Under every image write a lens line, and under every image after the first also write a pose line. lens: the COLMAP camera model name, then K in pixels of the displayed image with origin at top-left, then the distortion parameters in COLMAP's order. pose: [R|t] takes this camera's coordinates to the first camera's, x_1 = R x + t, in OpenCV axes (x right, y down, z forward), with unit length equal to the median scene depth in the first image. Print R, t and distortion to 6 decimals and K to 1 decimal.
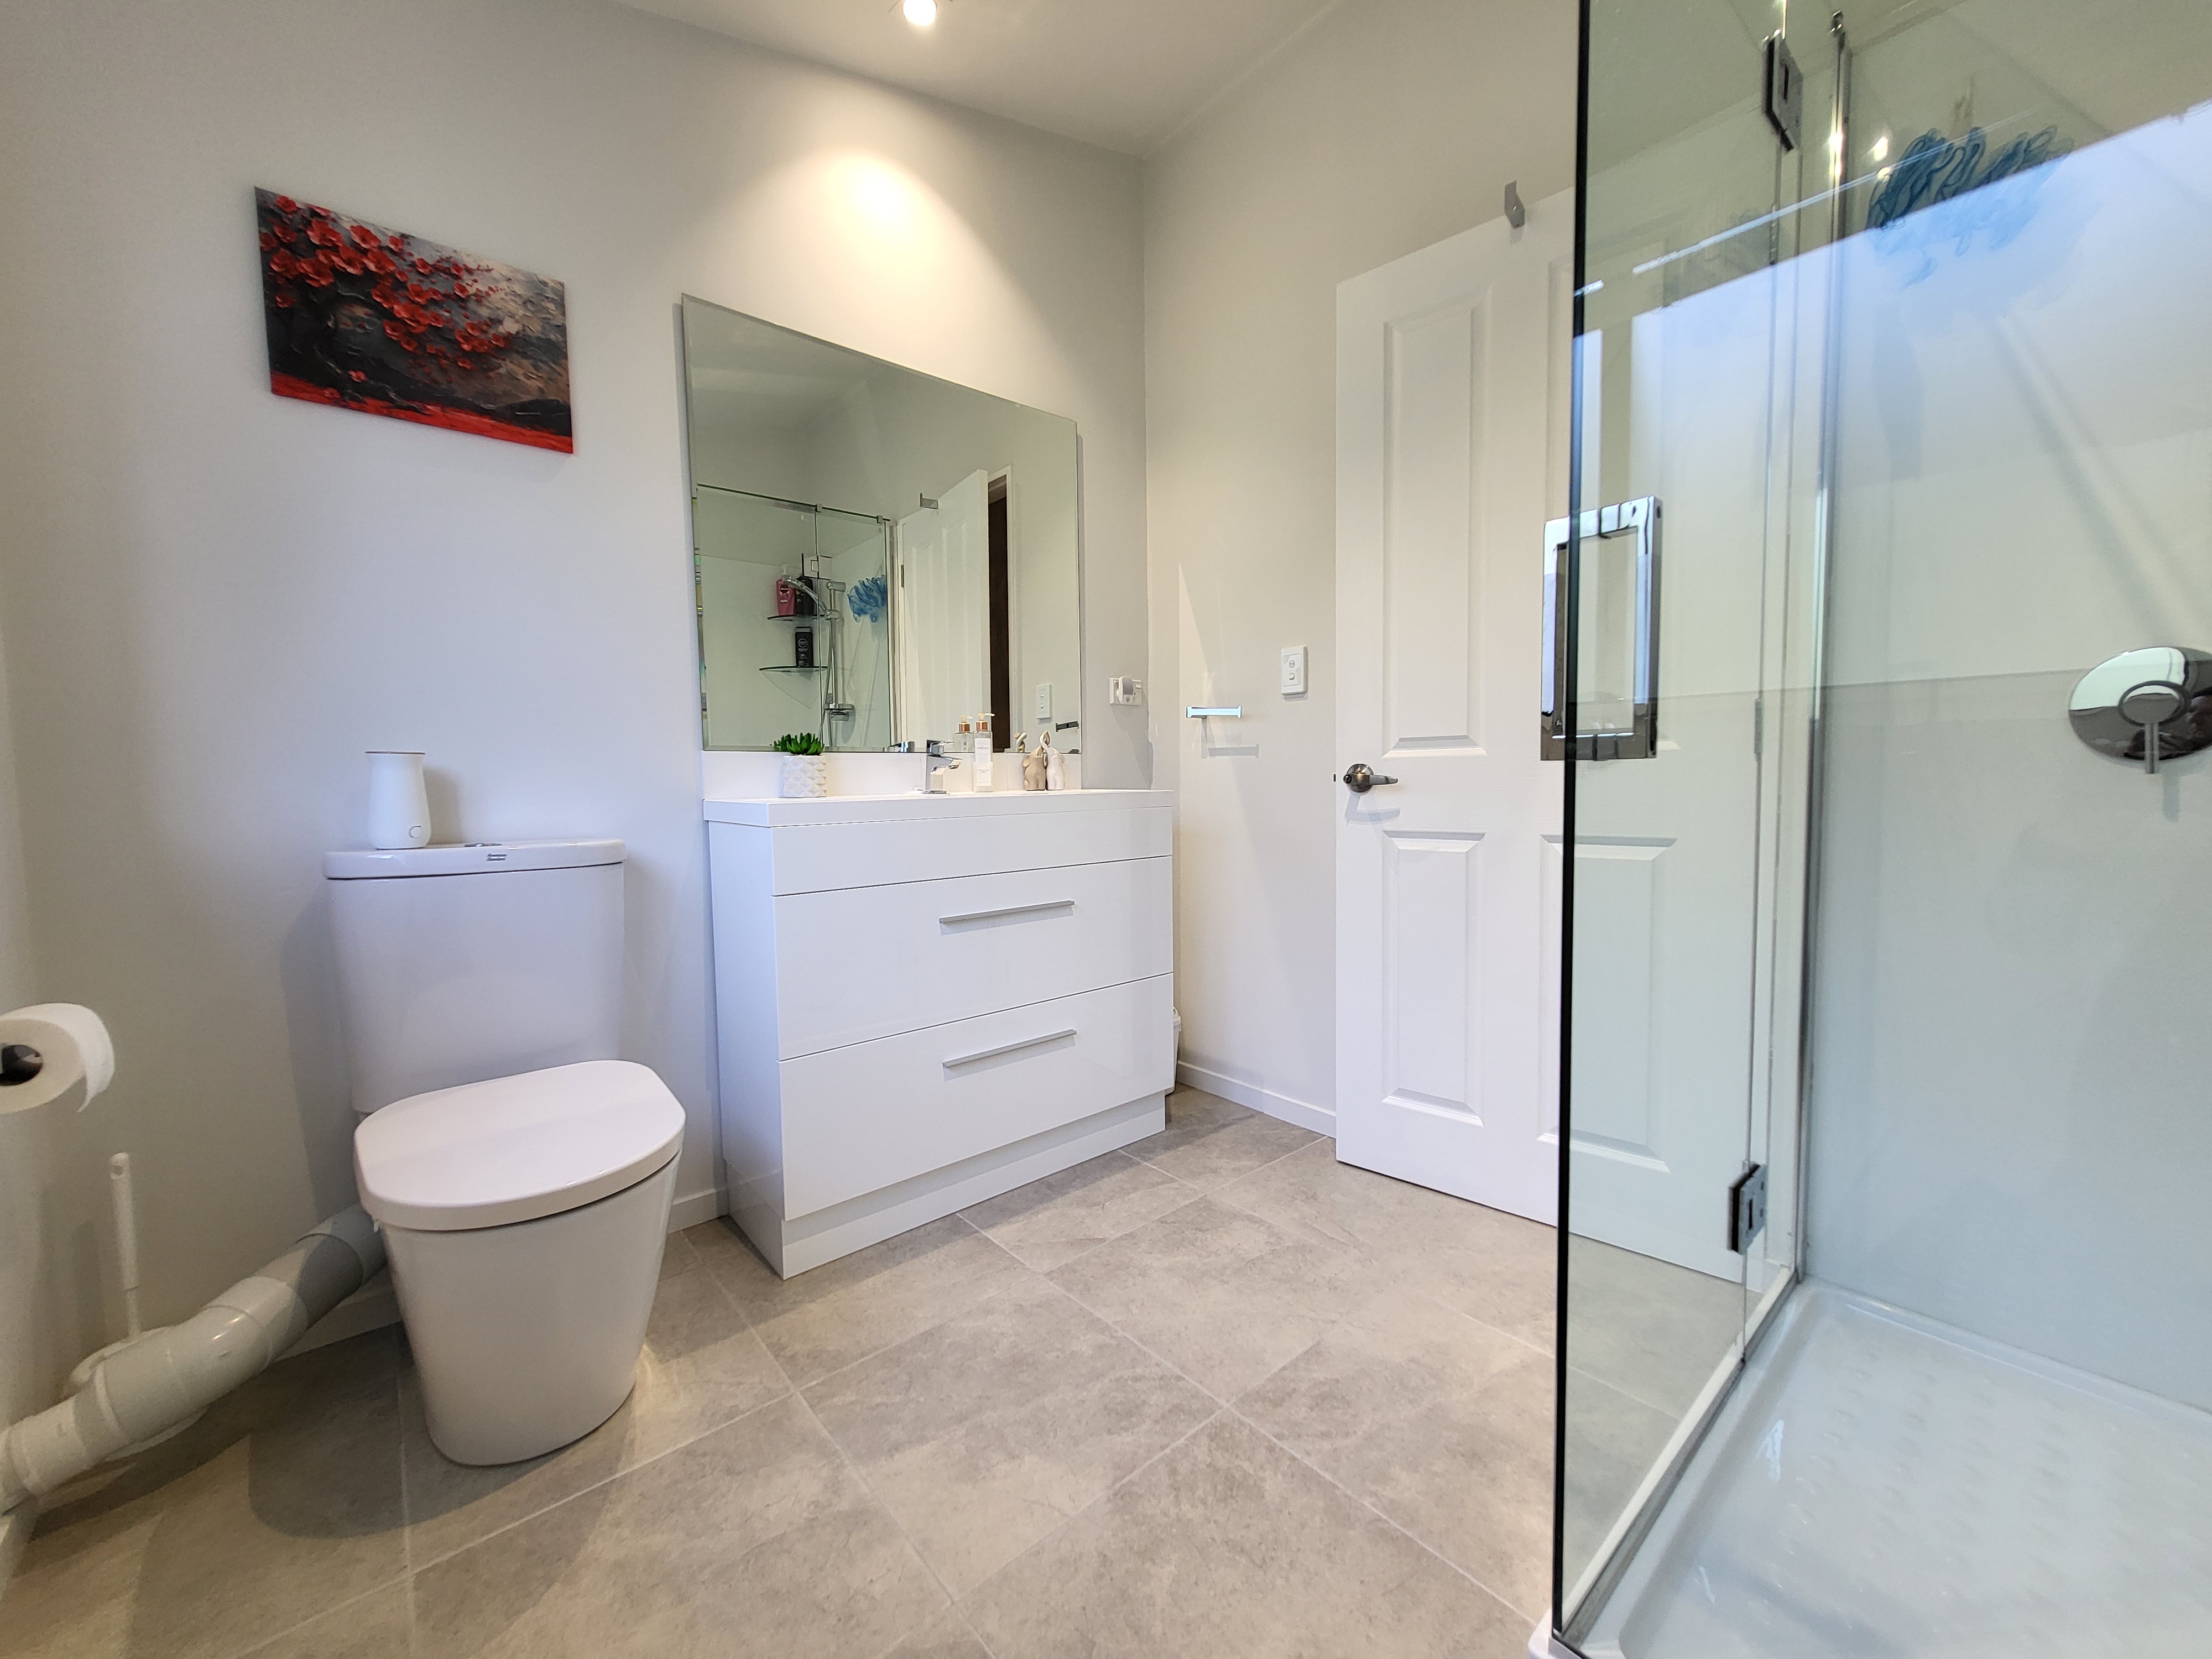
lens RADIAL K [[879.4, 0, 1116.9], [0, 879.4, 827.4], [0, 0, 1]] dist [0.003370, -0.000622]
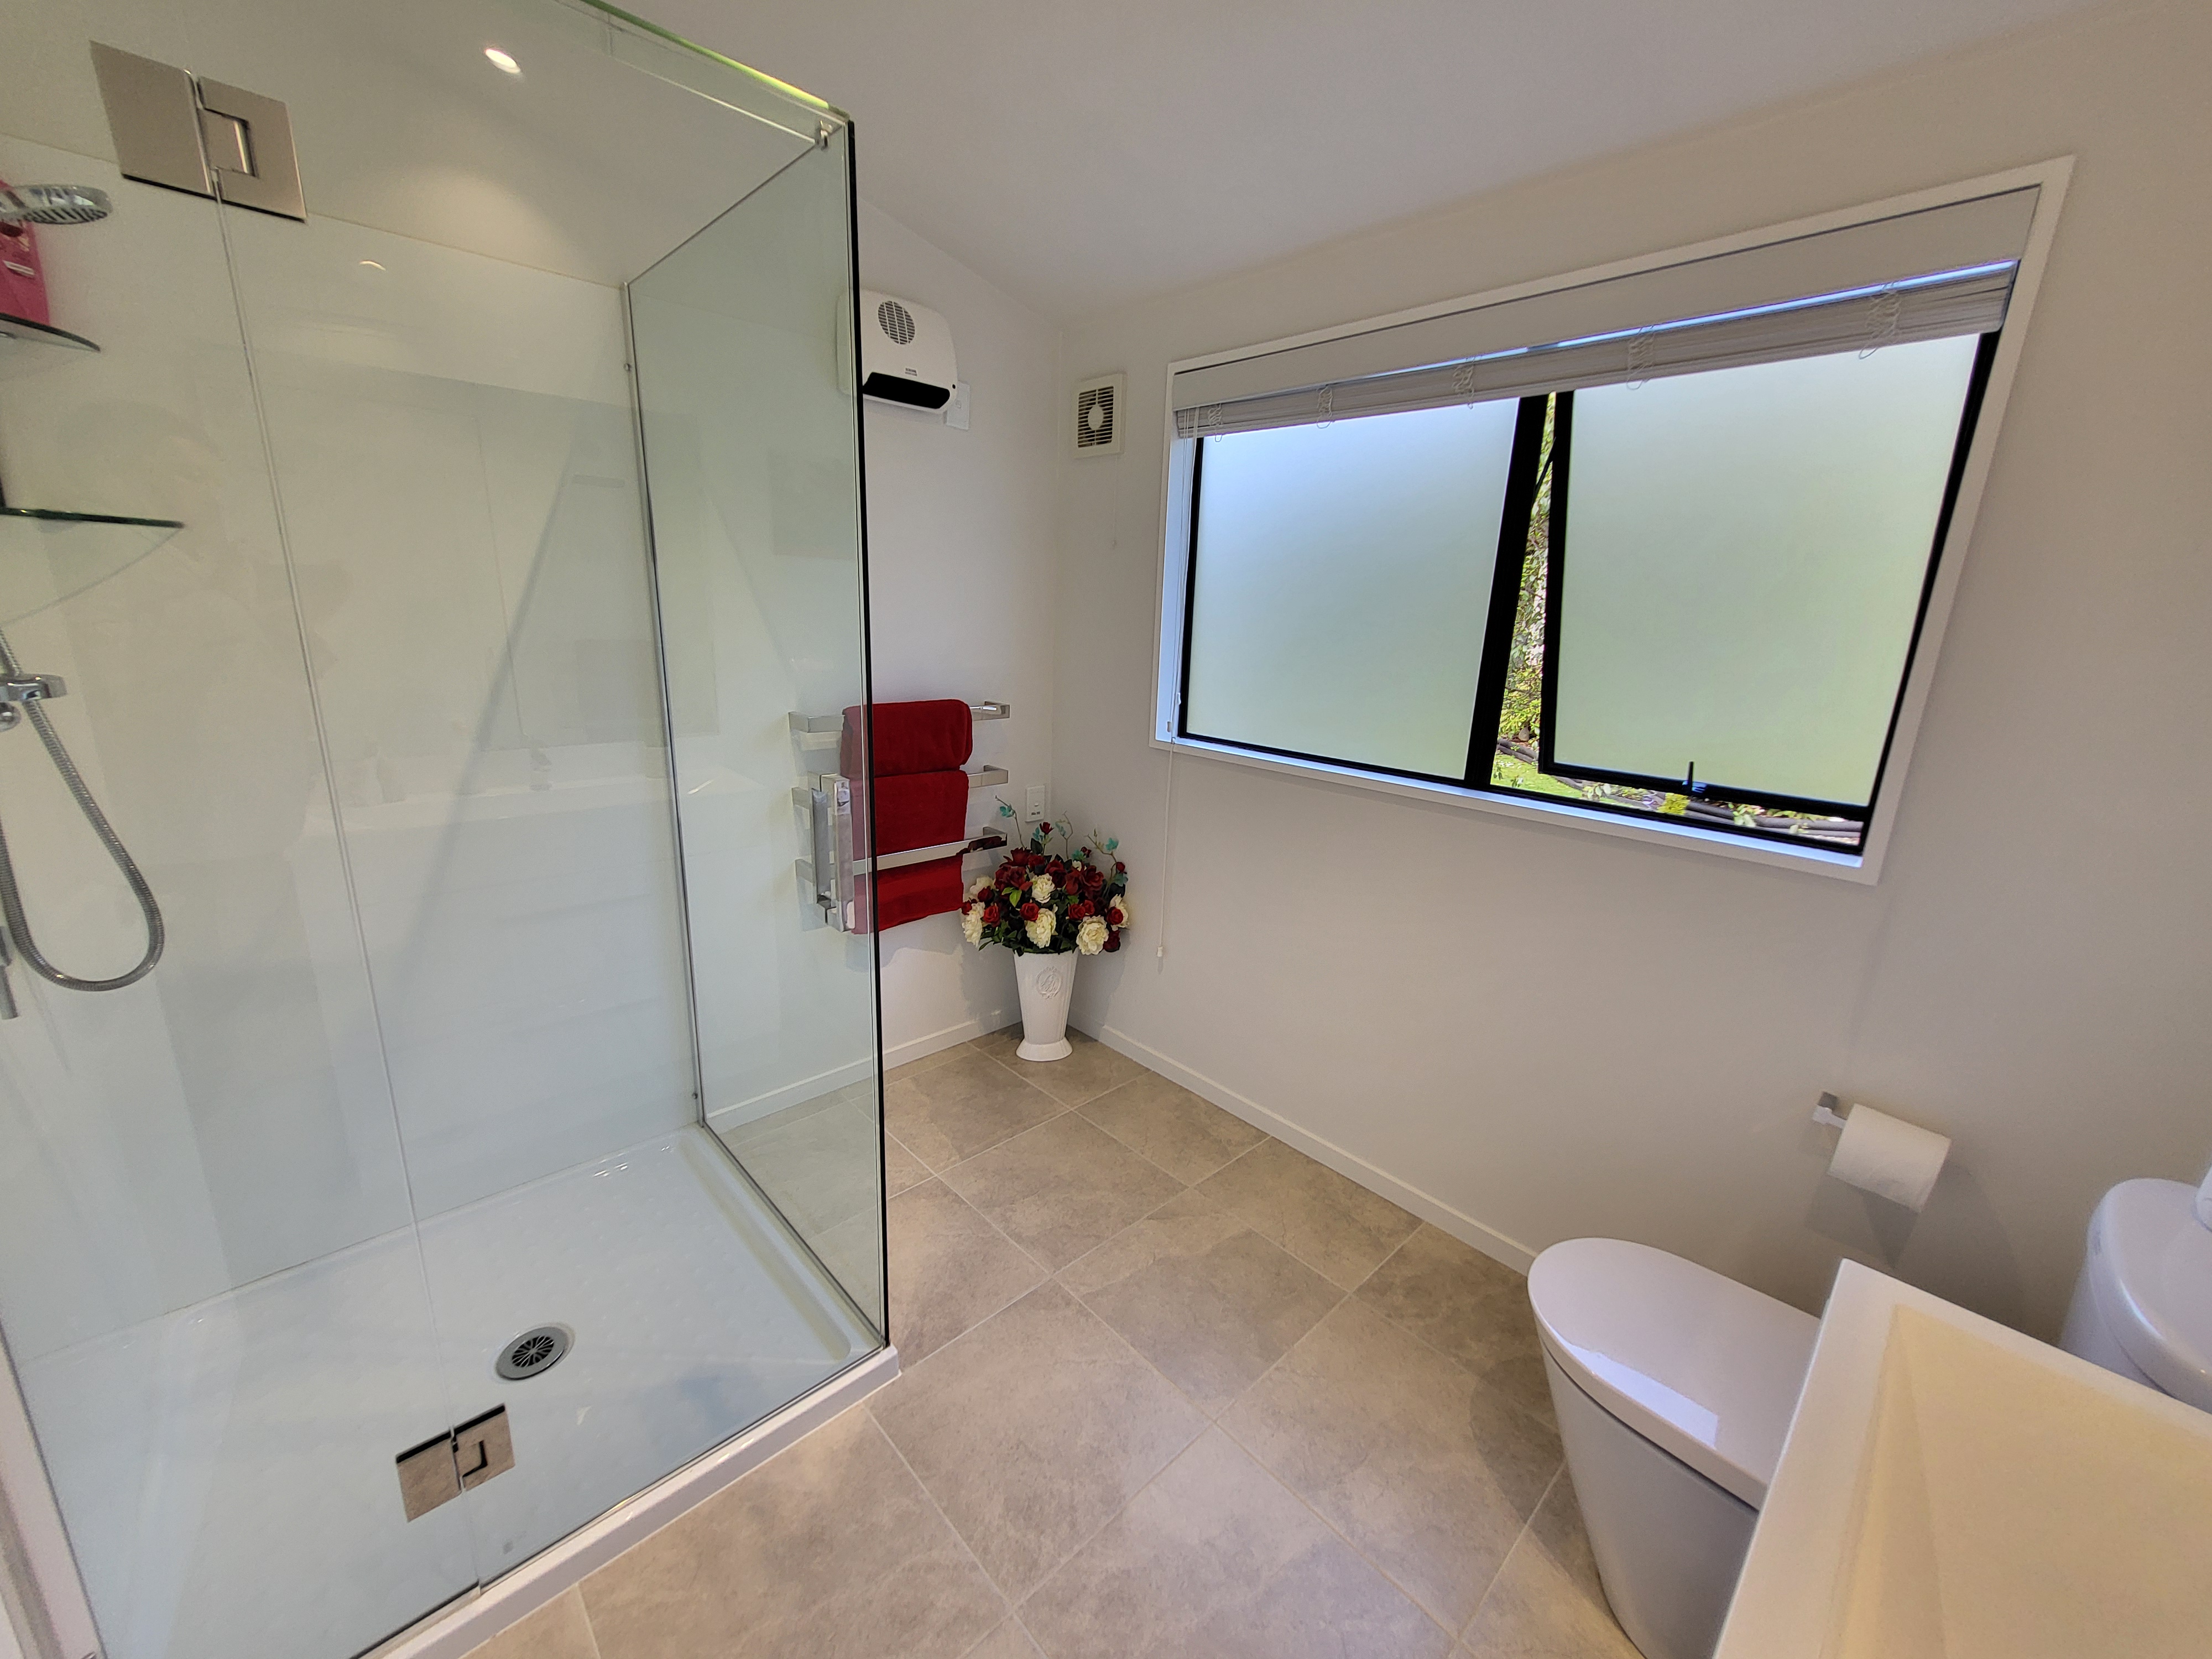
lens RADIAL K [[879.4, 0, 1104.9], [0, 879.4, 825.5], [0, 0, 1]] dist [0.003370, -0.000622]
pose [[-0.999370, -0.010571, -0.033867, 0.071501], [-0.020519, 0.950946, 0.308675, -0.563232], [0.028942, 0.309175, -0.950565, 1.862476]]
